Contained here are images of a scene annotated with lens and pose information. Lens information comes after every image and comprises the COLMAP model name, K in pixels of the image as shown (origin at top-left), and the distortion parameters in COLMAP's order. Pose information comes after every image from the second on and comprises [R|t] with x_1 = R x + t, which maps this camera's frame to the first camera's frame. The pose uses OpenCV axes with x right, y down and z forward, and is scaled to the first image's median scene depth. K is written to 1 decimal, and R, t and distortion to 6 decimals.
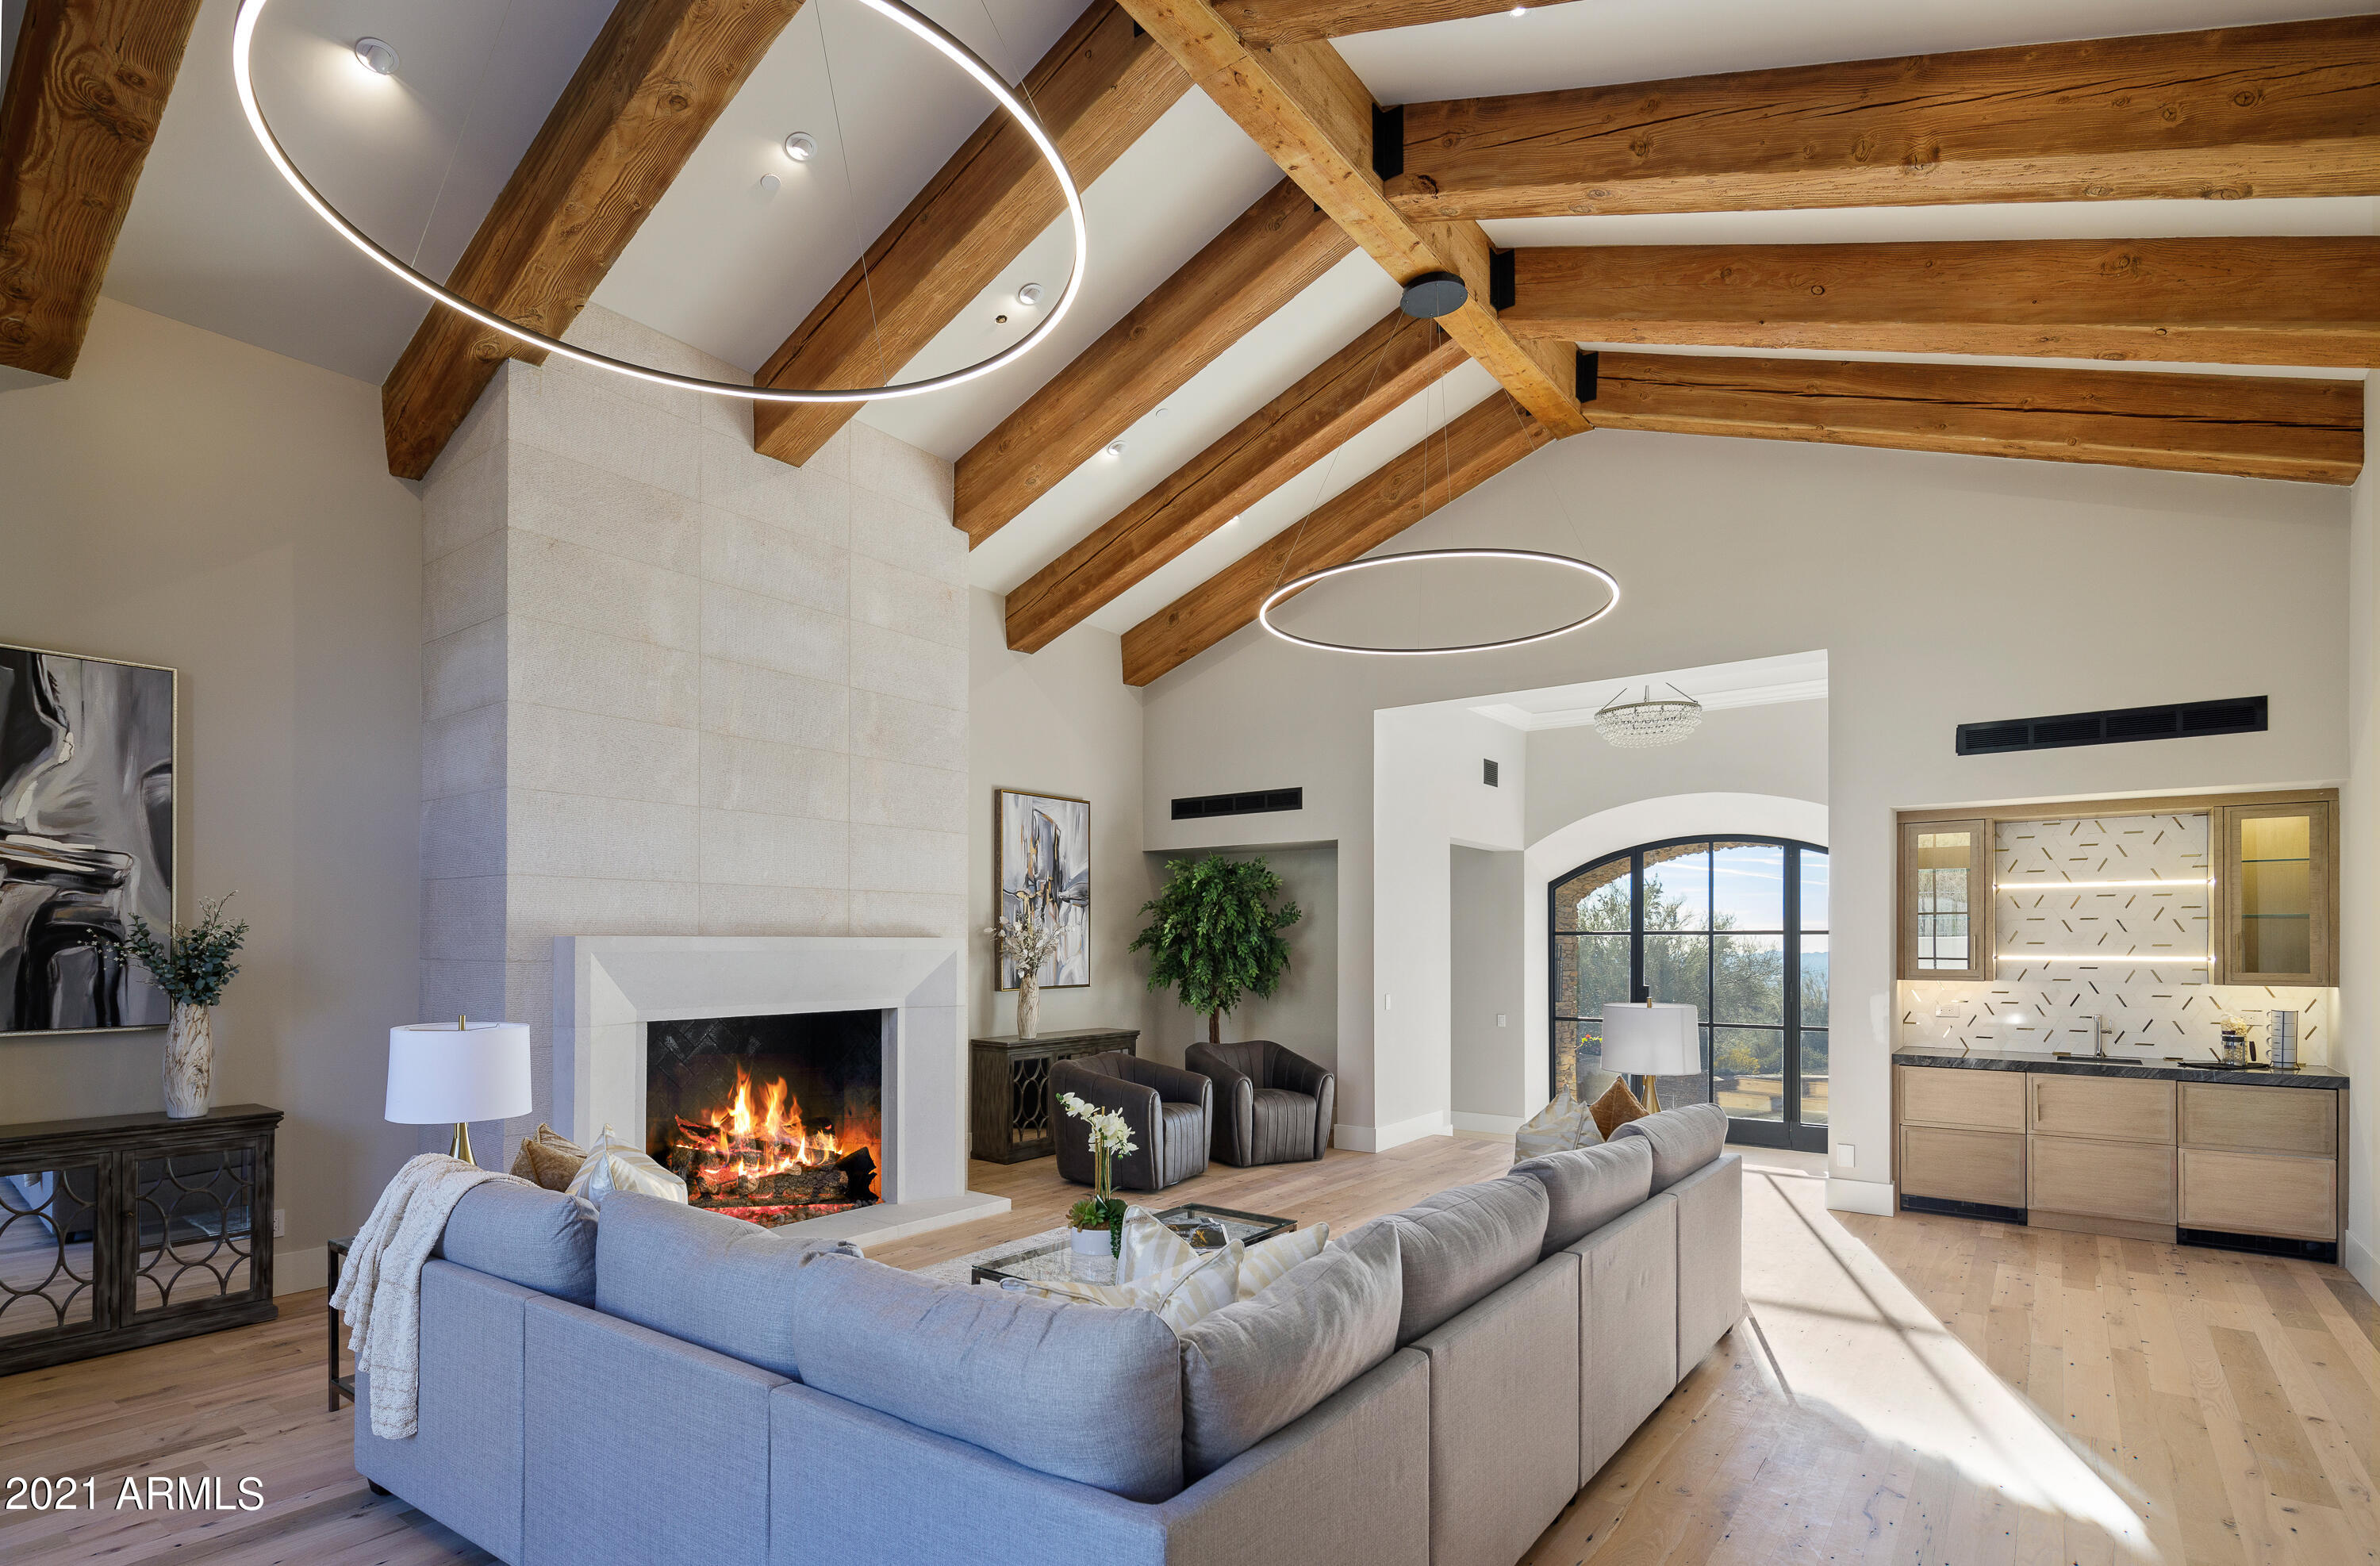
lens RADIAL K [[1145.4, 0, 1189.8], [0, 1145.4, 908.7], [0, 0, 1]] dist [0.003715, -0.004591]
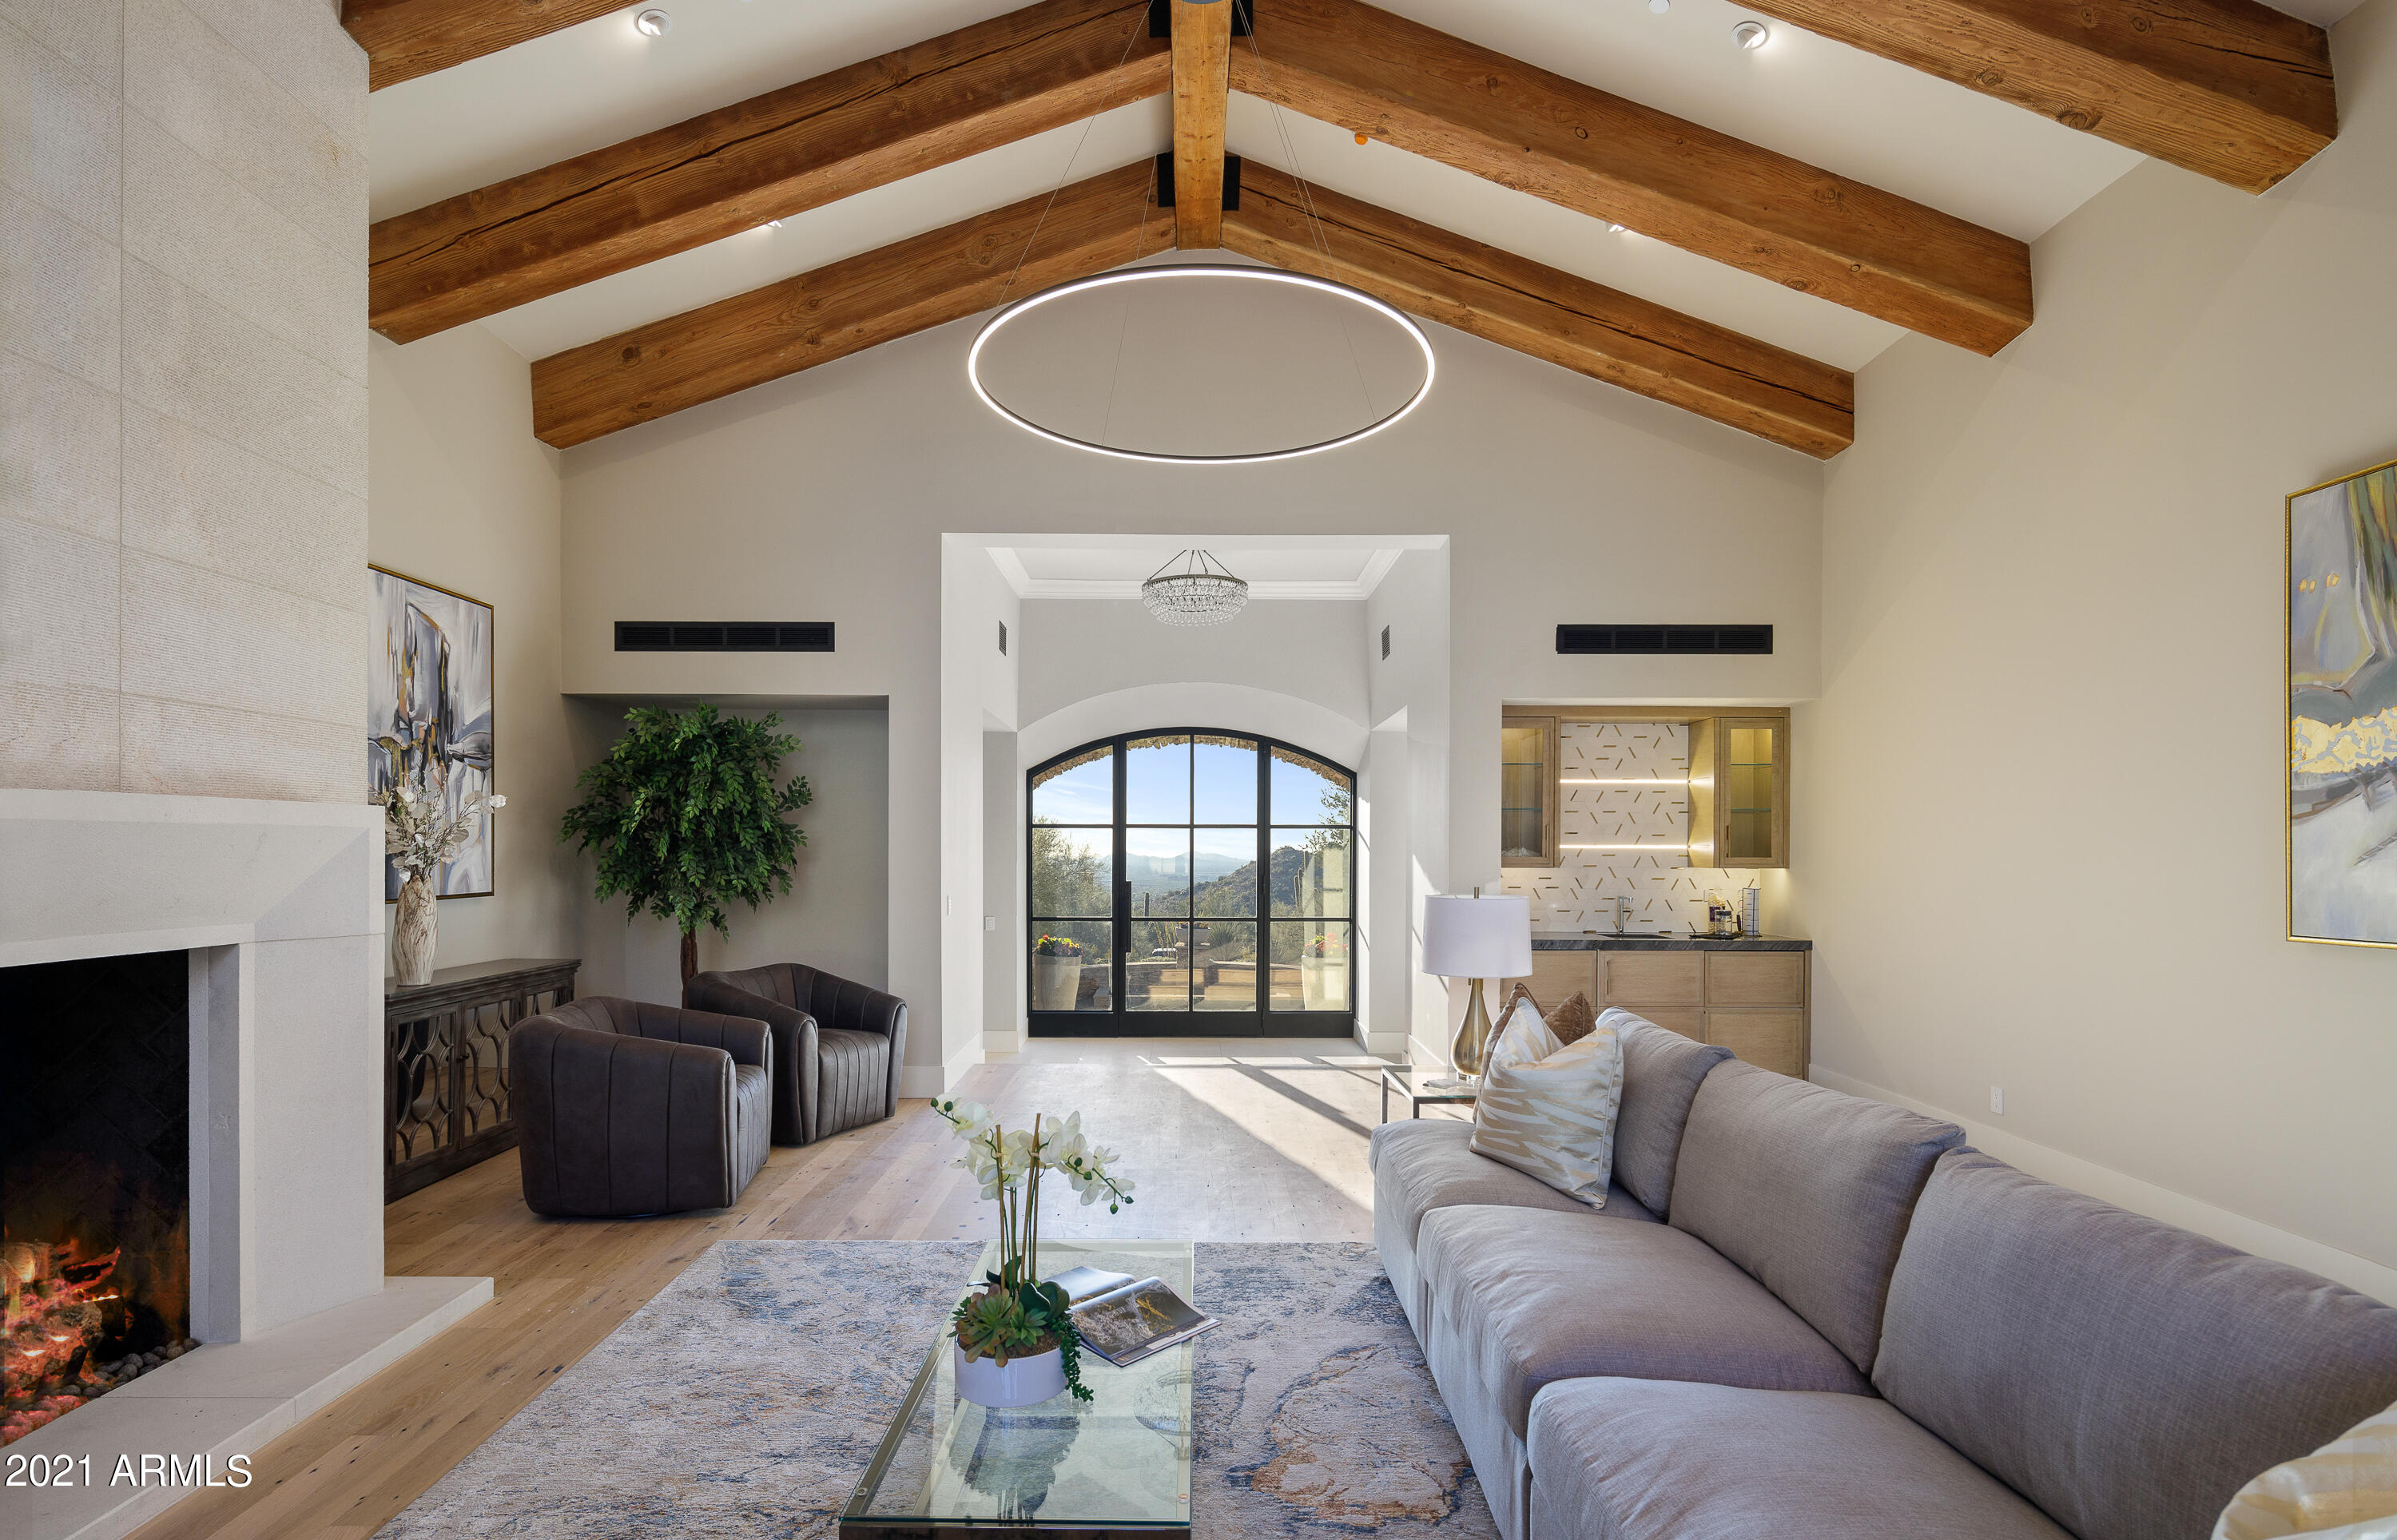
lens RADIAL K [[1133.5, 0, 1198.4], [0, 1133.5, 835.0], [0, 0, 1]] dist [0.008996, -0.007087]
pose [[0.797625, 0.007189, 0.603111, -0.189027], [-0.019387, 0.999718, 0.013722, 0.021639], [-0.602842, -0.022638, 0.797539, 0.312400]]
